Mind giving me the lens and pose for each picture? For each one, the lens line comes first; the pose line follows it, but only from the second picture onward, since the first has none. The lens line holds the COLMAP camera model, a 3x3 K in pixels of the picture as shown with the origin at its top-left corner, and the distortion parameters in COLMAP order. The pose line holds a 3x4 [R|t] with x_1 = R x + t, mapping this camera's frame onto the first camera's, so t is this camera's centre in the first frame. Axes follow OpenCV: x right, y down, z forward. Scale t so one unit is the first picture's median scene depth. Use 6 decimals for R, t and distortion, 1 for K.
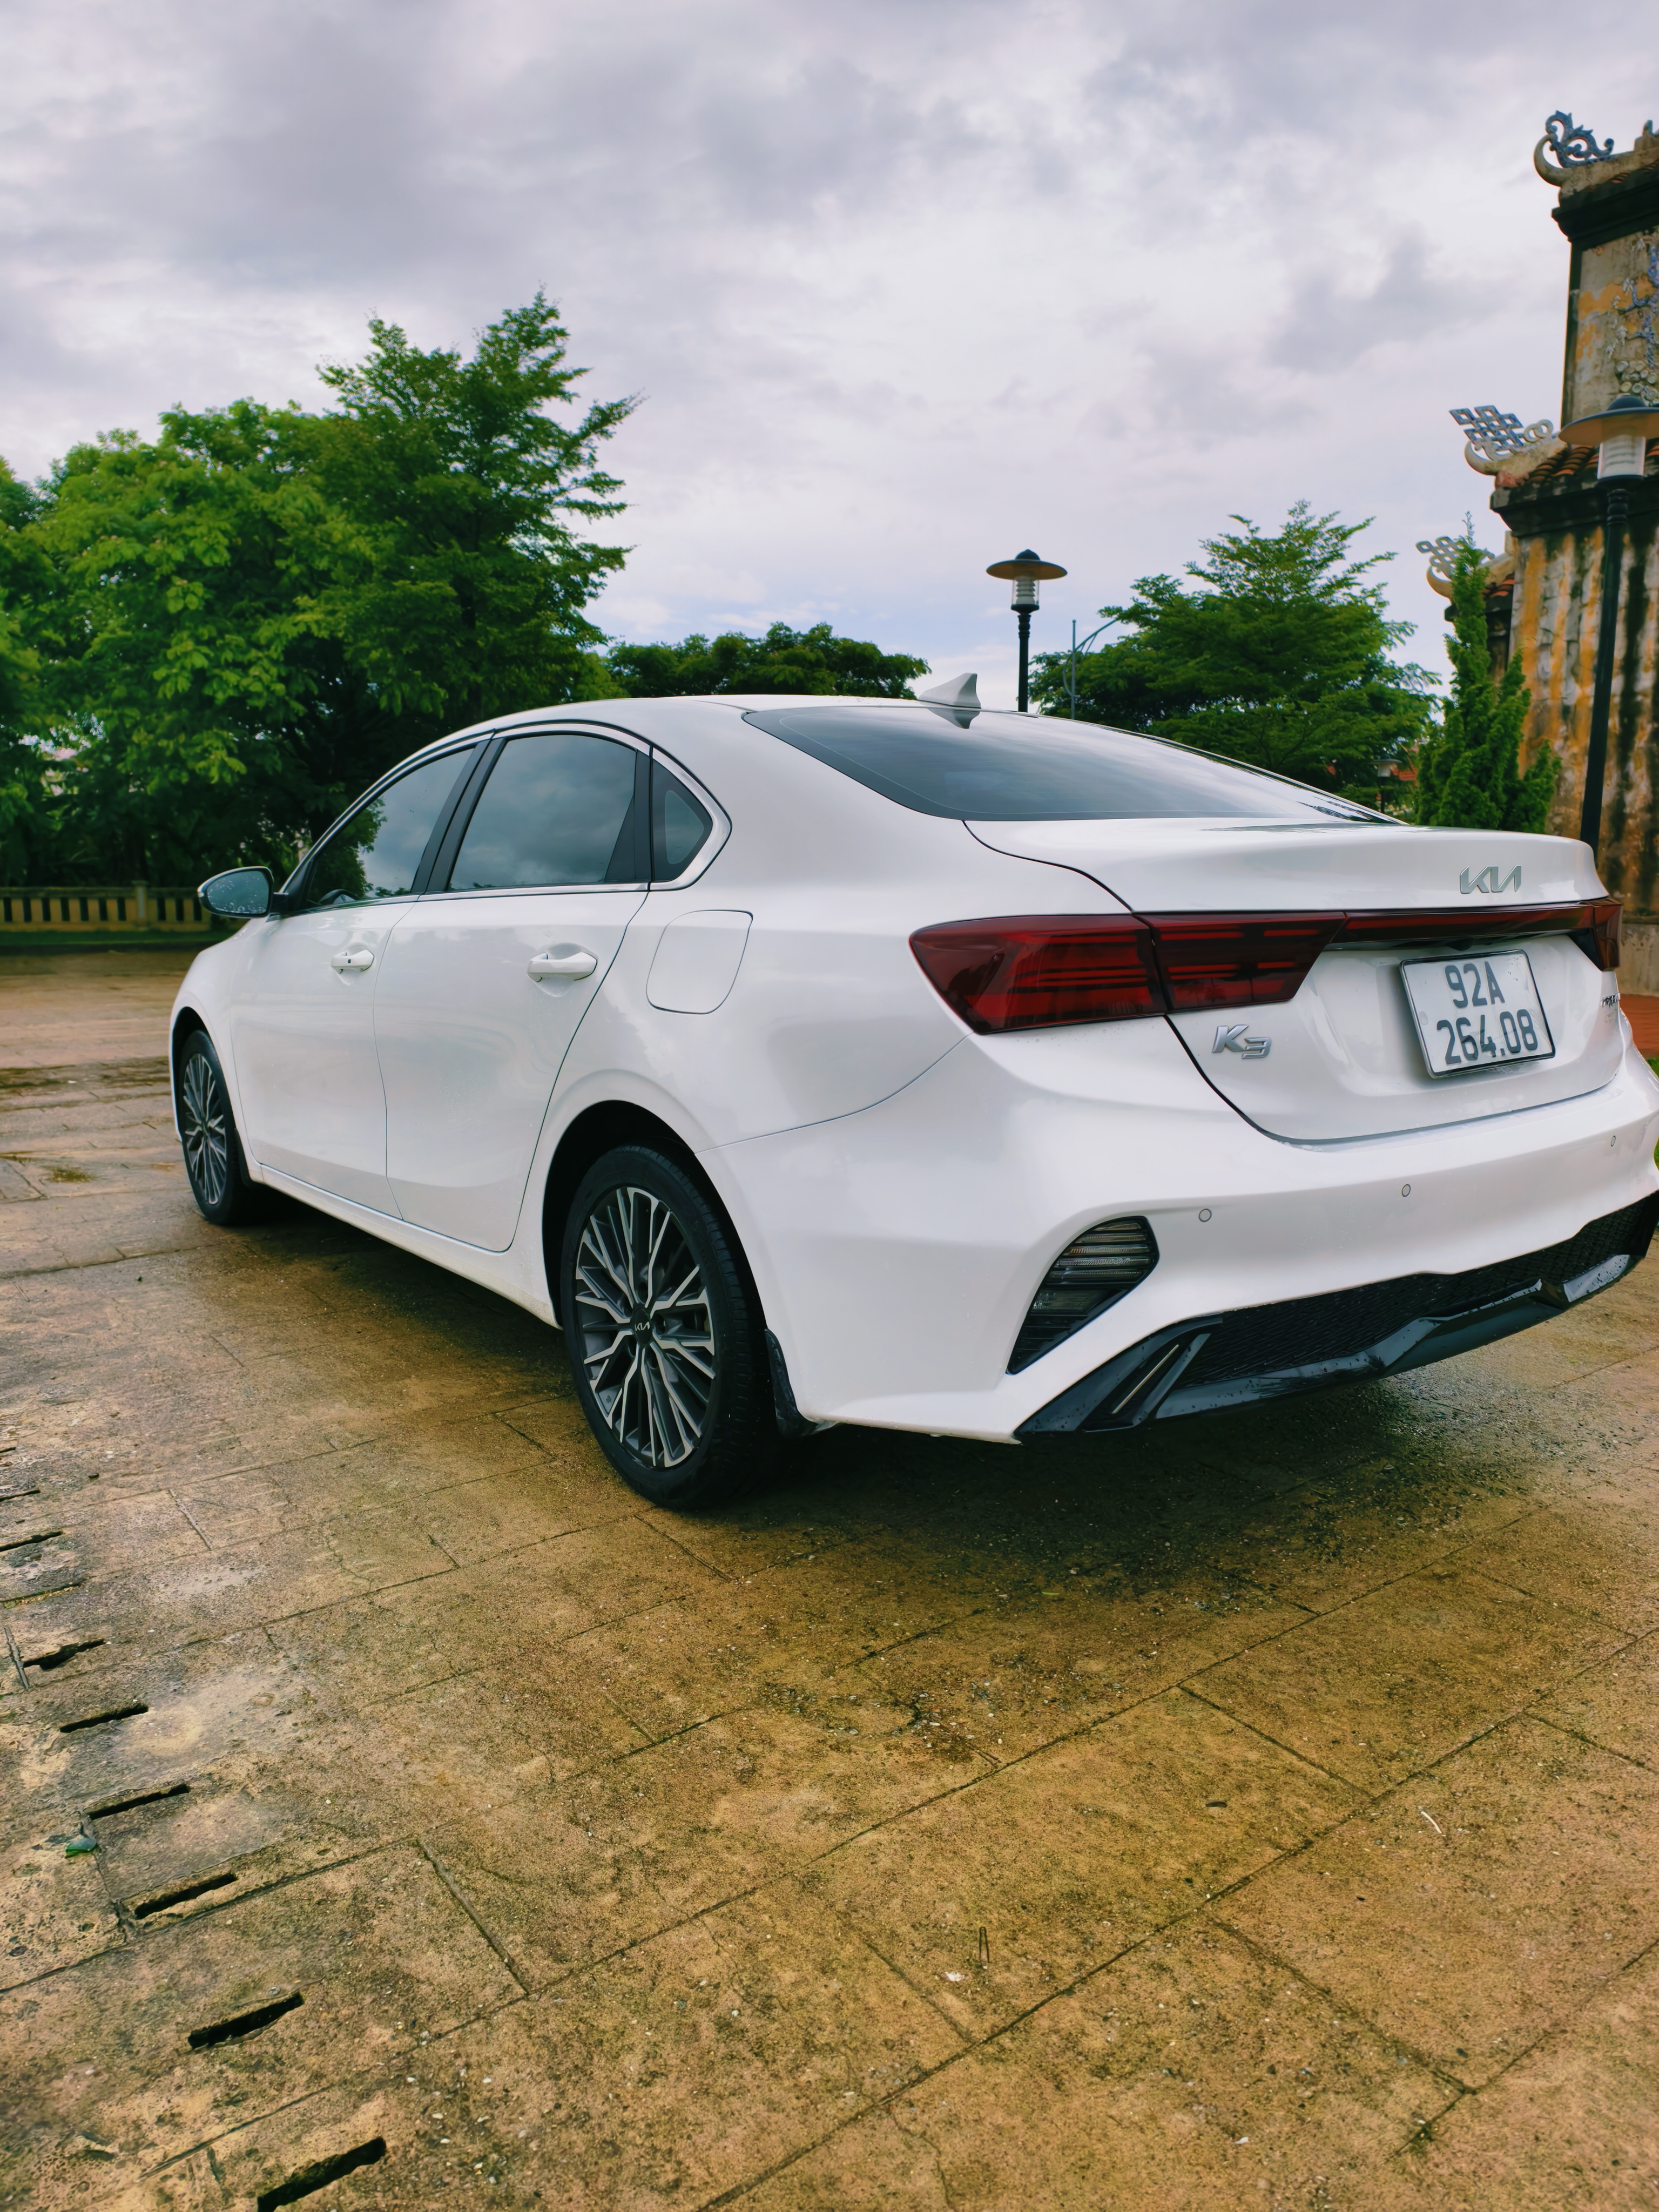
lens RADIAL K [[1498.8, 0, 825.6], [0, 1498.8, 1112.4], [0, 0, 1]] dist [0.019183, -0.017893]
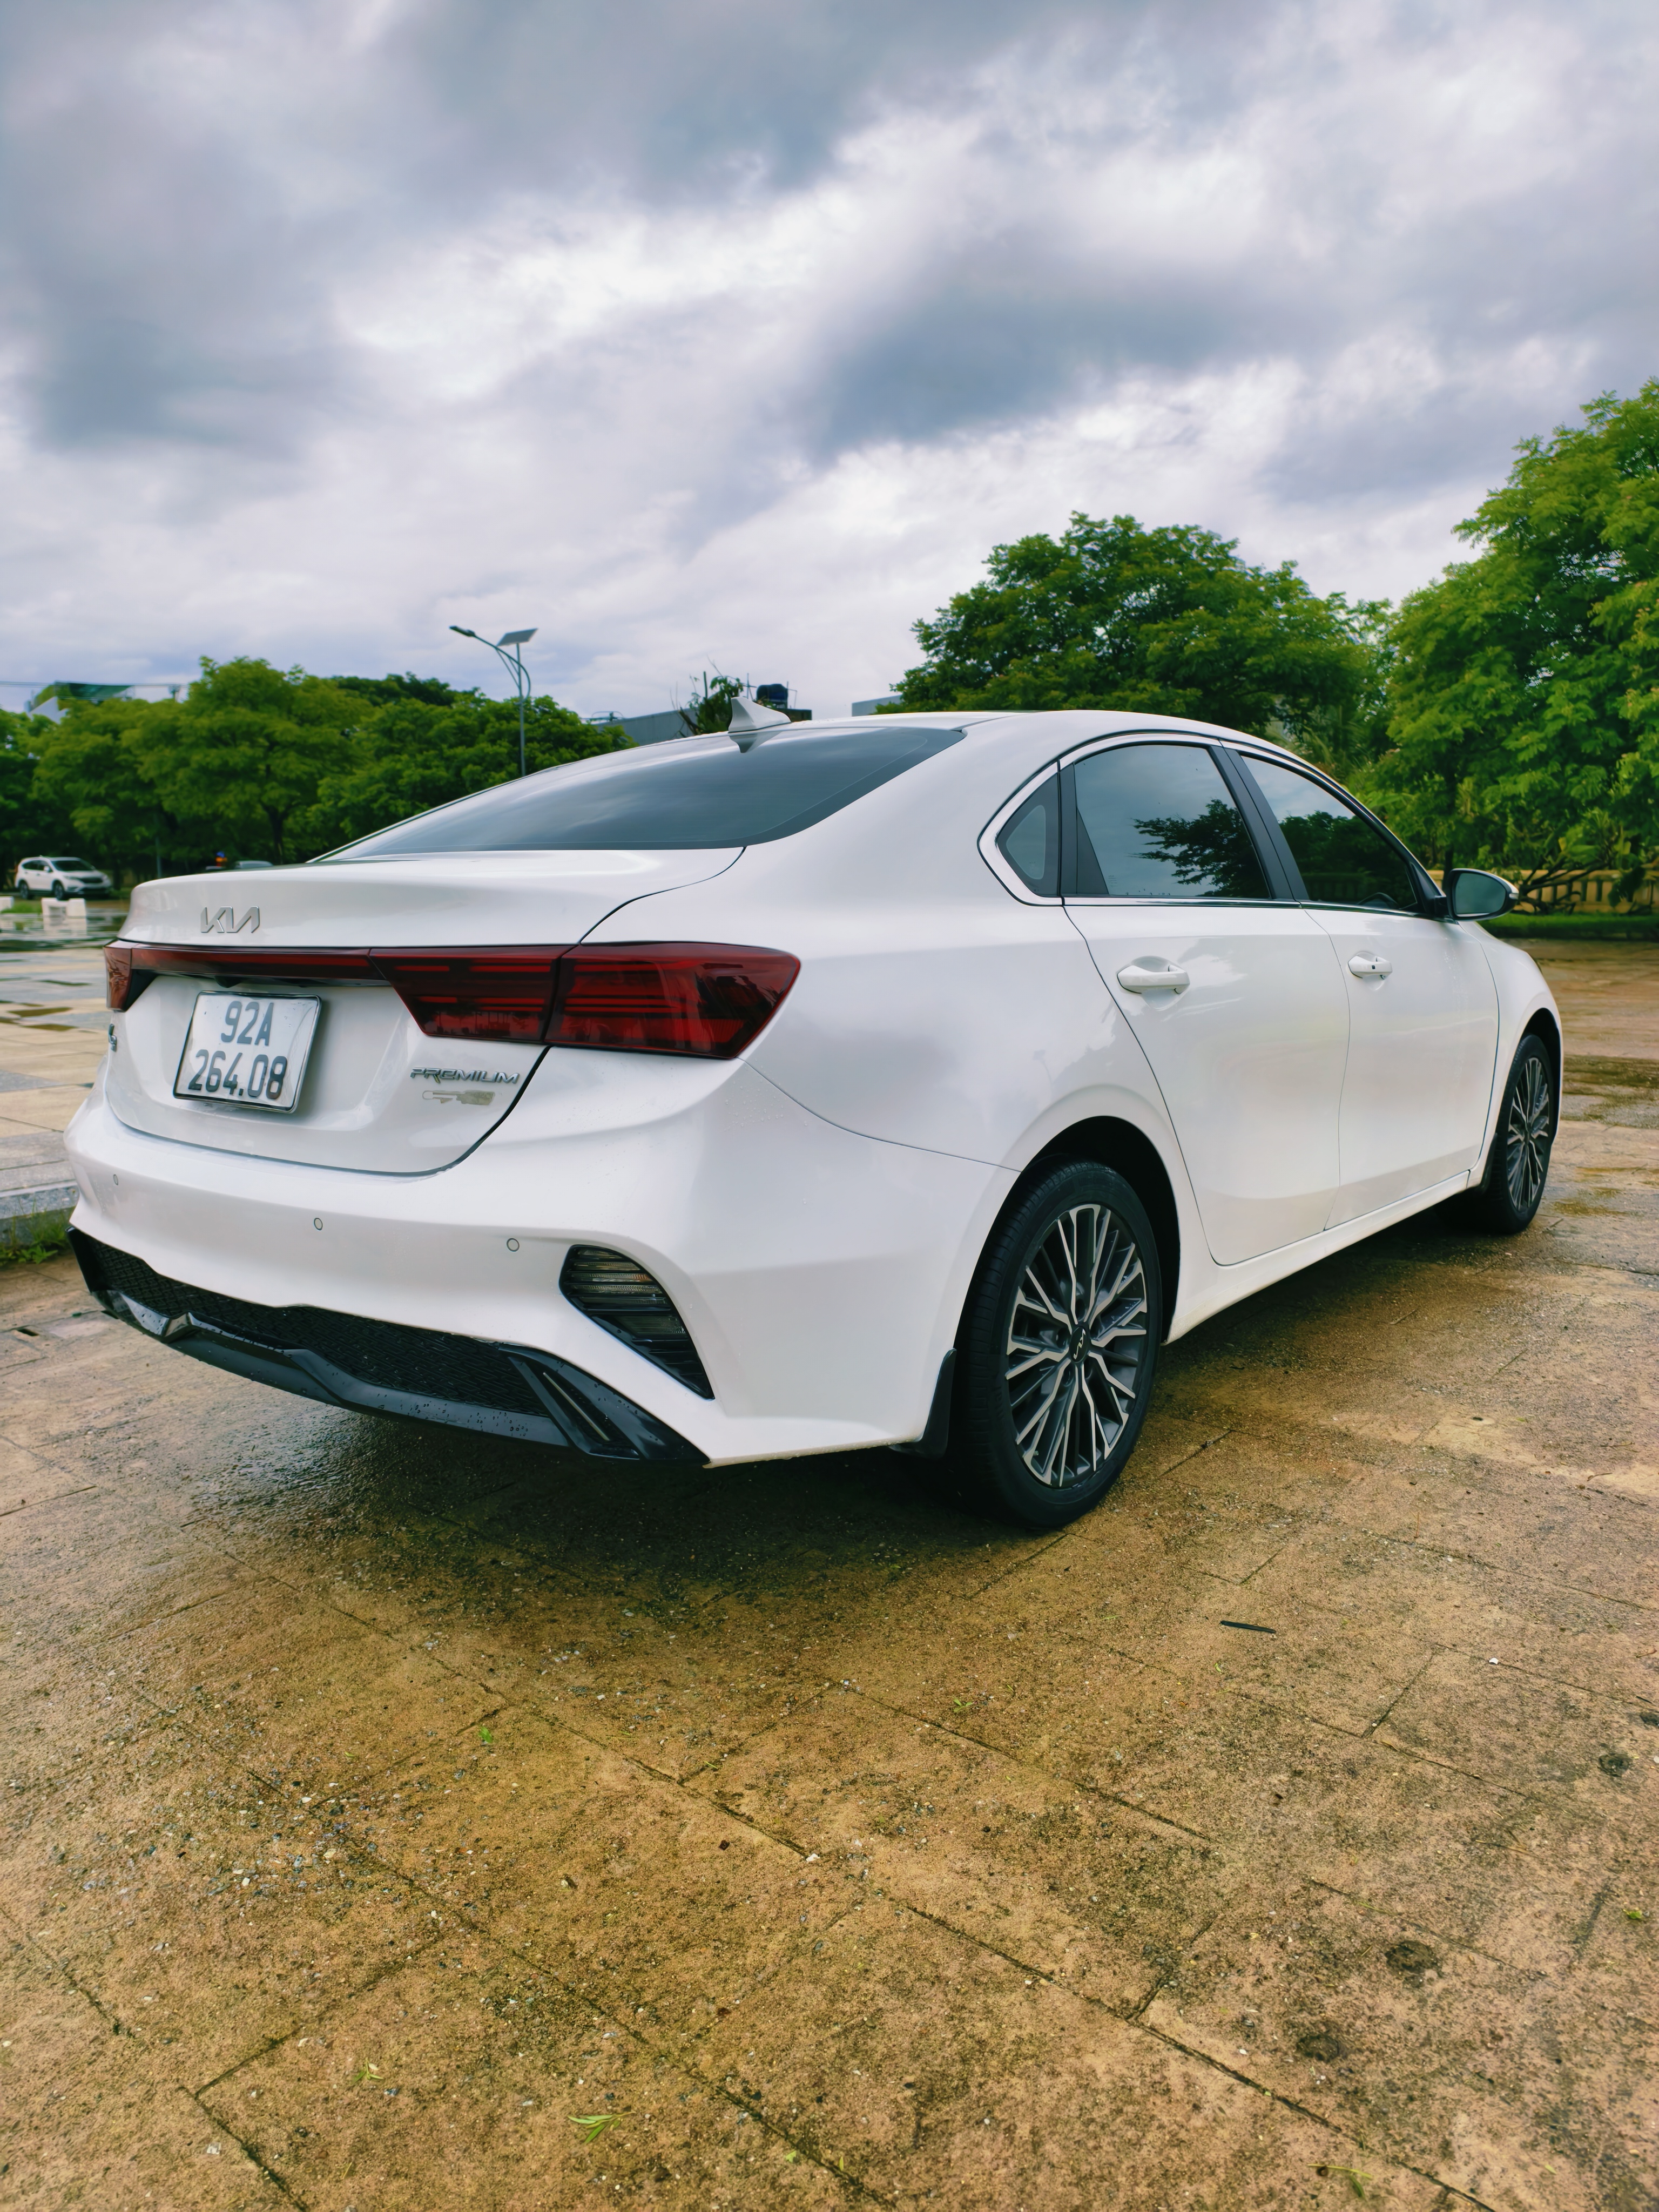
lens RADIAL K [[1498.8, 0, 835.0], [0, 1498.8, 1121.9], [0, 0, 1]] dist [0.019183, -0.017893]
pose [[0.249908, 0.159291, -0.955077, 0.197697], [-0.141492, 0.981795, 0.126724, -0.026705], [0.957876, 0.103467, 0.267897, 0.145768]]
